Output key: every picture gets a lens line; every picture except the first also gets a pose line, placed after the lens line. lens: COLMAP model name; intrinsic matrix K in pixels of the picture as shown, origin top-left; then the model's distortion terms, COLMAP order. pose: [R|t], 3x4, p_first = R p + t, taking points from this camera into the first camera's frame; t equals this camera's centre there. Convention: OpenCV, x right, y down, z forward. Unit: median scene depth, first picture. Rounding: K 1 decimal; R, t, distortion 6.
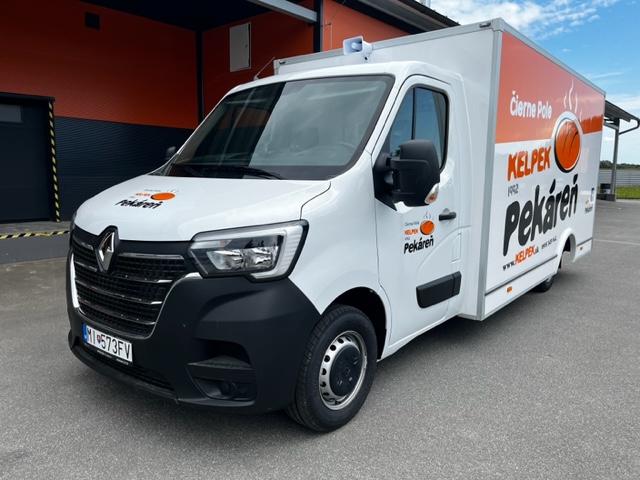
lens RADIAL K [[487.4, 0, 328.1], [0, 487.4, 248.6], [0, 0, 1]] dist [0.089237, -0.134347]
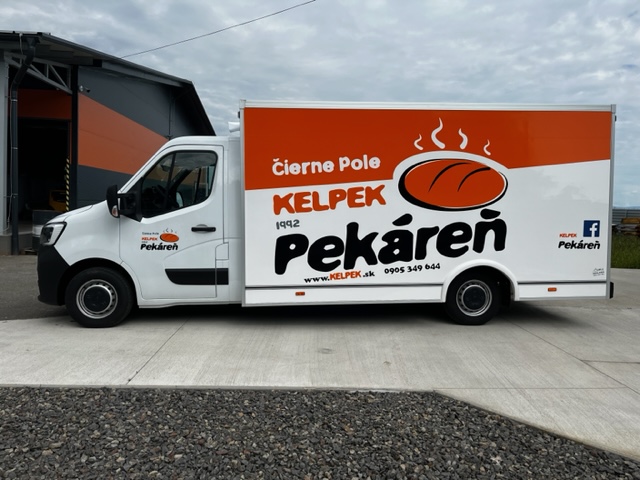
lens RADIAL K [[487.4, 0, 328.1], [0, 487.4, 248.6], [0, 0, 1]] dist [0.089237, -0.134347]
pose [[0.680473, 0.048529, -0.731164, 2.252103], [-0.110354, 0.993212, -0.036782, 0.013035], [0.724416, 0.105716, 0.681209, 0.310513]]
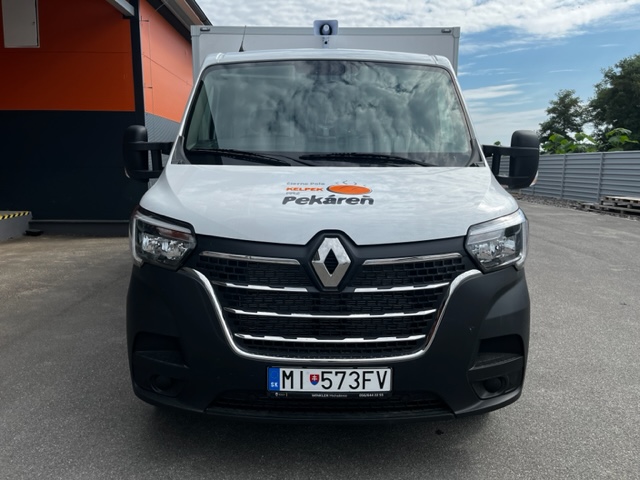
lens RADIAL K [[504.2, 0, 331.6], [0, 504.2, 239.8], [0, 0, 1]] dist [0.008427, 0.002120]
pose [[0.762454, -0.100907, 0.639125, -0.924013], [0.092025, 0.994635, 0.047254, -0.066201], [-0.640464, 0.022787, 0.767650, 0.381868]]
